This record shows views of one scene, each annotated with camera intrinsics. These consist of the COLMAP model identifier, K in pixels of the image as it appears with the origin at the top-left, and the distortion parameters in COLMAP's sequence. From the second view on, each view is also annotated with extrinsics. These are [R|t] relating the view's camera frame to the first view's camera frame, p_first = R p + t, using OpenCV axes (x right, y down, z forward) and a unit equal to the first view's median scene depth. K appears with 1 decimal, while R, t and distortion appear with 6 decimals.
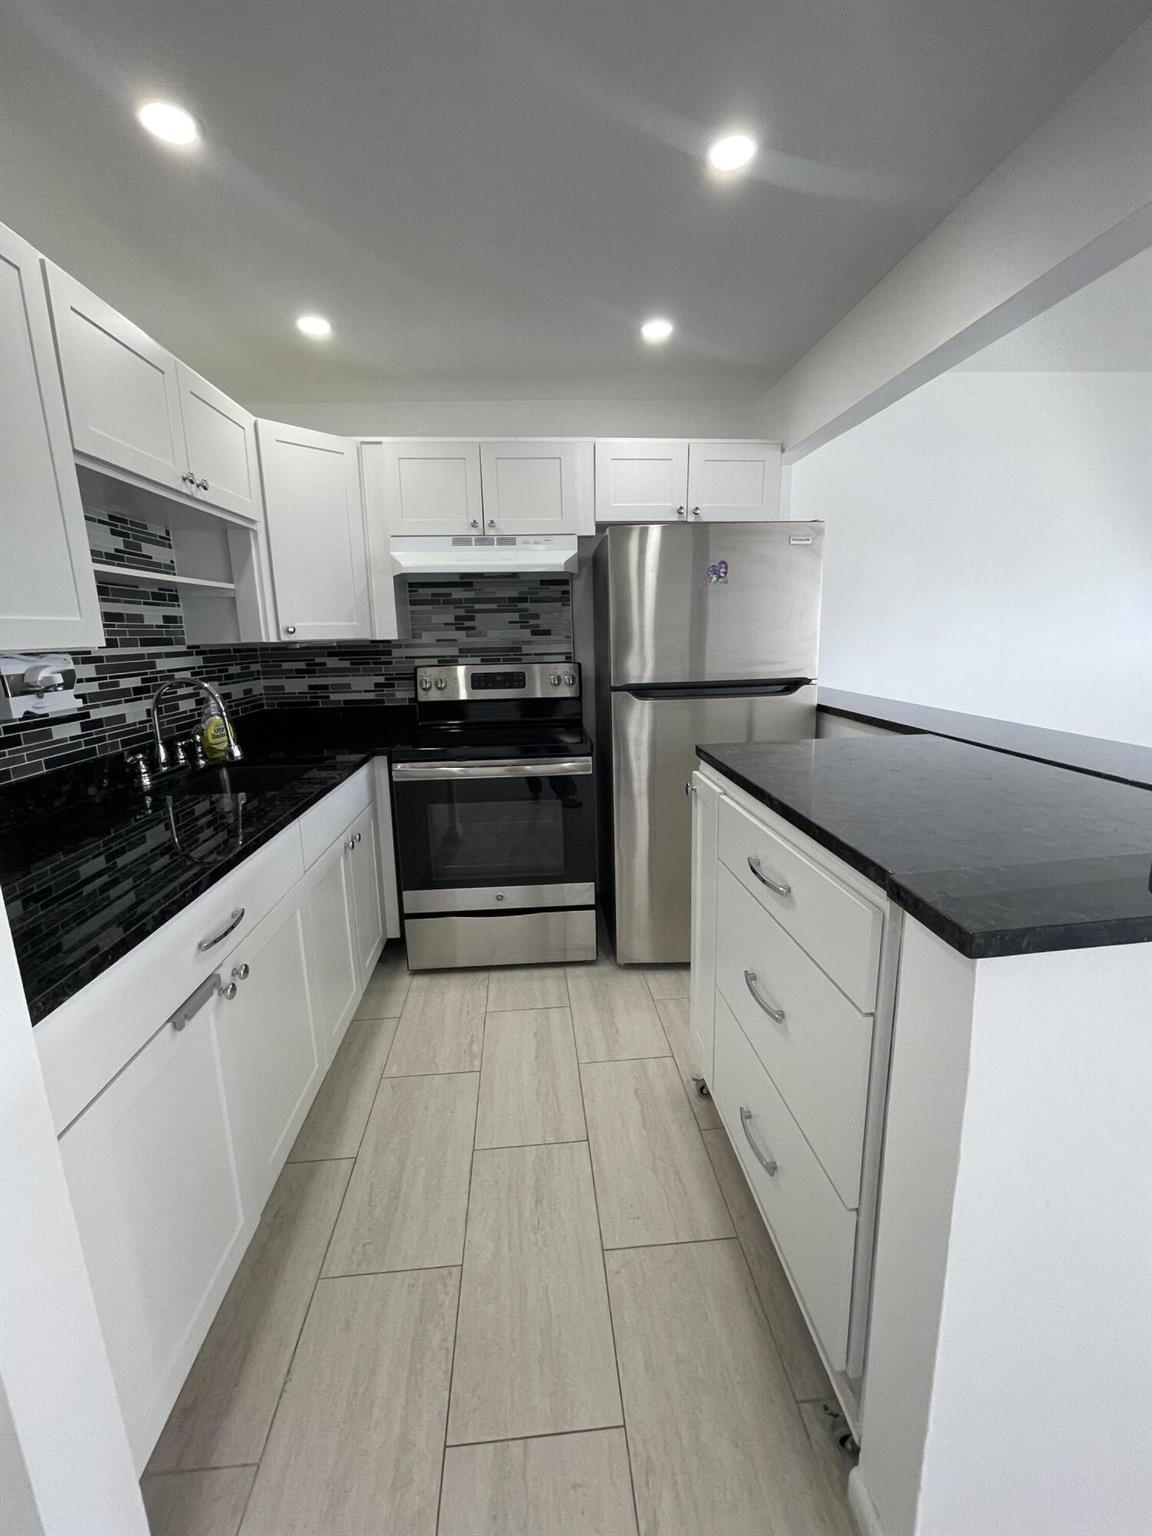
lens RADIAL K [[621.3, 0, 573.7], [0, 621.3, 757.4], [0, 0, 1]] dist [-0.002043, 0.000052]
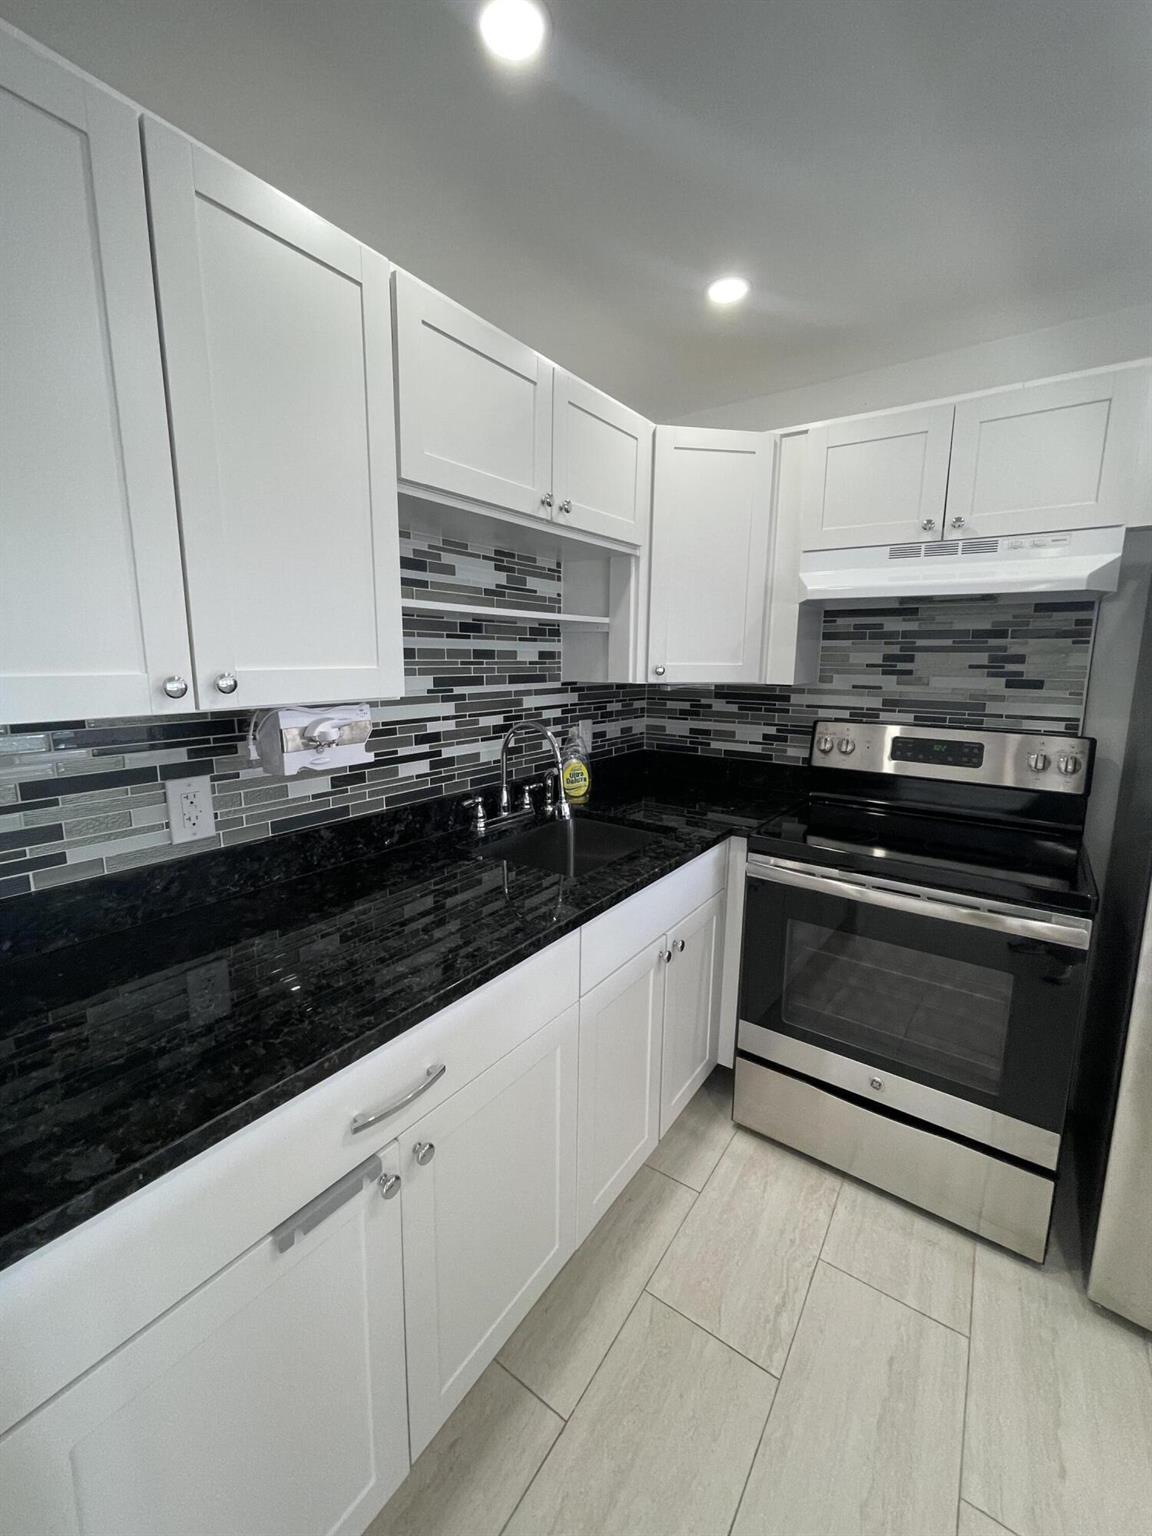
lens RADIAL K [[621.3, 0, 573.7], [0, 621.3, 757.4], [0, 0, 1]] dist [-0.002043, 0.000052]
pose [[0.769368, 0.133079, -0.624790, -0.000278], [-0.153207, 0.987954, 0.021773, -0.089549], [0.620162, 0.078971, 0.780489, 0.278792]]
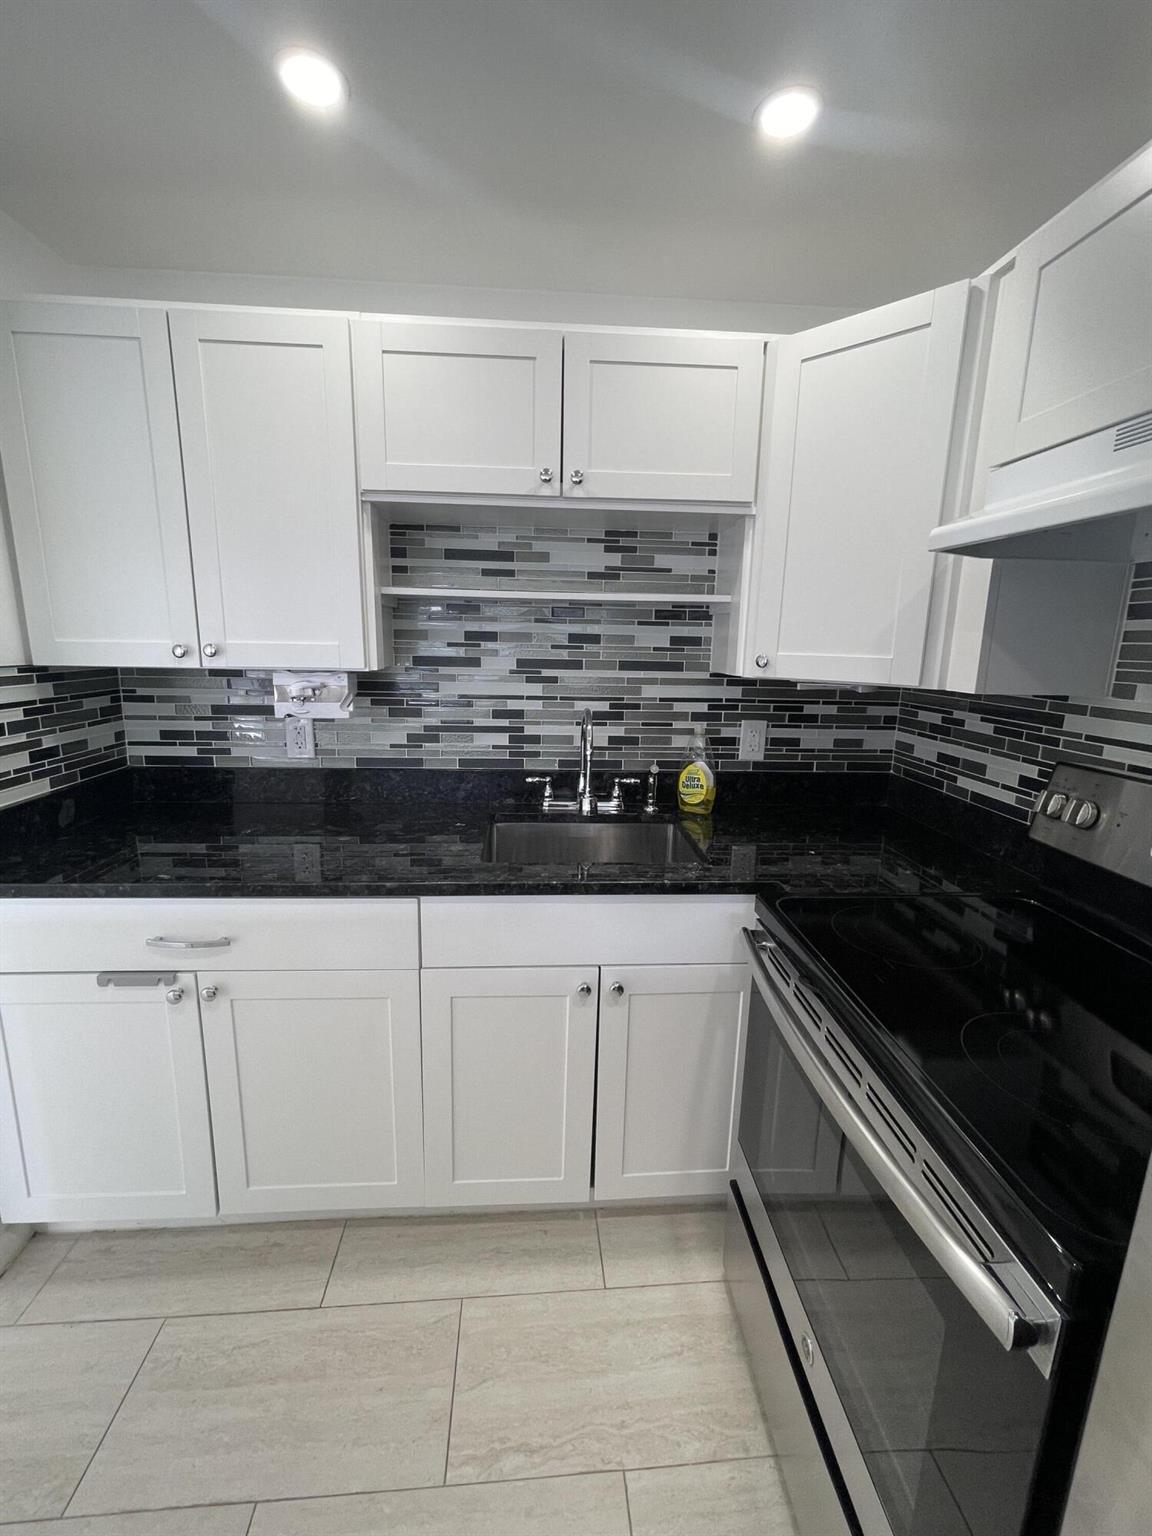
lens RADIAL K [[621.3, 0, 573.7], [0, 621.3, 757.4], [0, 0, 1]] dist [-0.002043, 0.000052]
pose [[-0.008595, 0.211154, -0.977415, 0.208053], [-0.220002, 0.953102, 0.207836, -0.203850], [0.975462, 0.216819, 0.038262, 0.814281]]
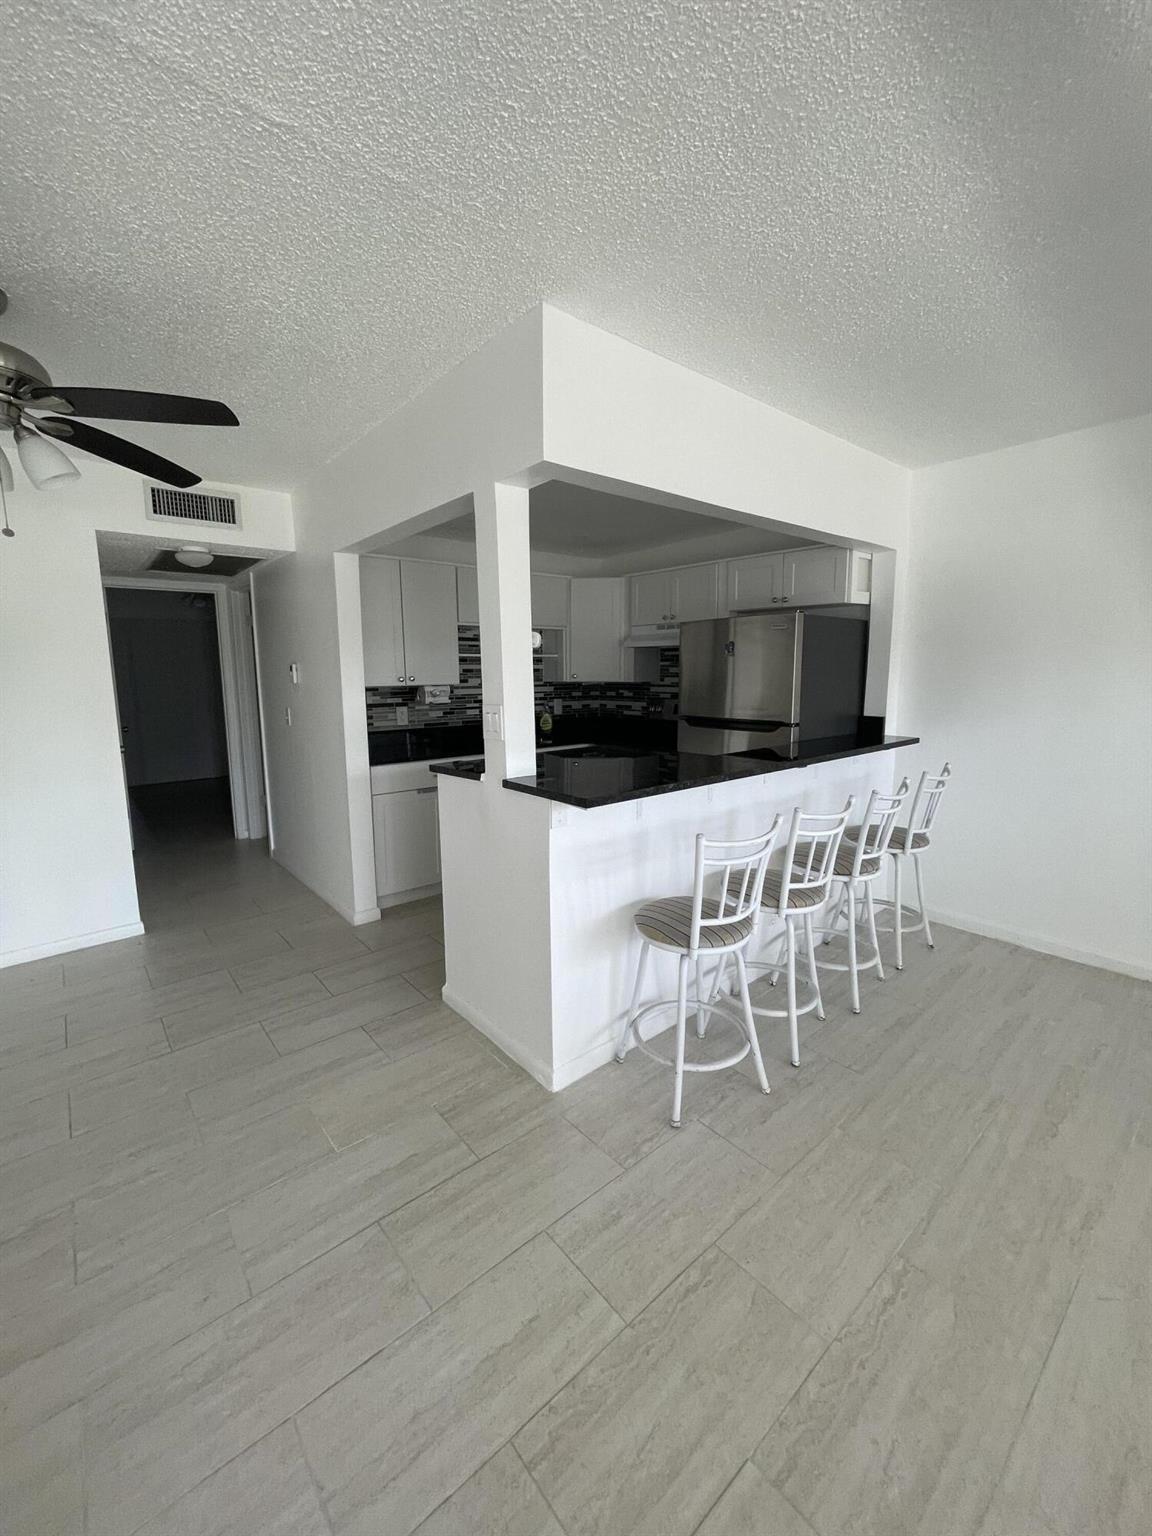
lens RADIAL K [[619.1, 0, 573.9], [0, 619.1, 759.2], [0, 0, 1]] dist [0.000186, 0.000012]
pose [[0.585437, 0.138064, -0.798875, 1.225162], [-0.170362, 0.984341, 0.045271, -0.027891], [0.792616, 0.109594, 0.599791, -0.197438]]
